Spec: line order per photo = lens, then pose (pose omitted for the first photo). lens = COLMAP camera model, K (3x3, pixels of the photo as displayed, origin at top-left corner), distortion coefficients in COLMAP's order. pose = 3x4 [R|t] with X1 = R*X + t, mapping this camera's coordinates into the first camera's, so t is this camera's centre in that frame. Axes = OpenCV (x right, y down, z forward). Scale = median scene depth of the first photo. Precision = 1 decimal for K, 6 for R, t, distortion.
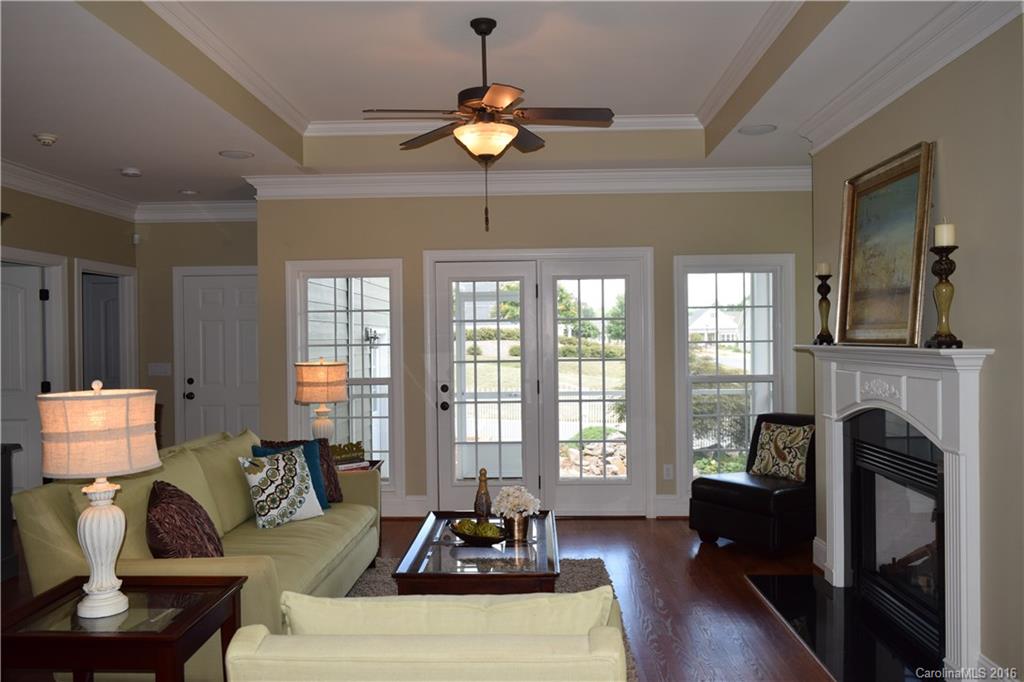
lens RADIAL K [[790.5, 0, 508.6], [0, 790.5, 347.1], [0, 0, 1]] dist [-0.021394, 0.014155]
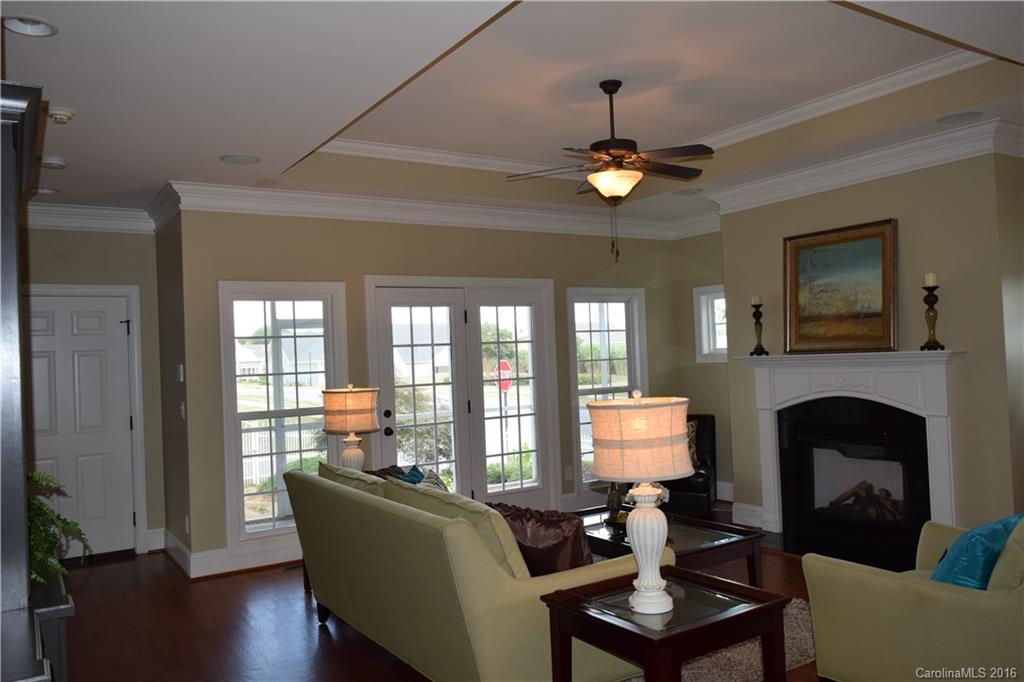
lens RADIAL K [[790.5, 0, 519.3], [0, 790.5, 341.4], [0, 0, 1]] dist [-0.021394, 0.014155]
pose [[0.816178, -0.011549, 0.577685, -0.584334], [0.039842, 0.998545, -0.036327, 0.004559], [-0.576426, 0.052666, 0.815451, 0.101483]]
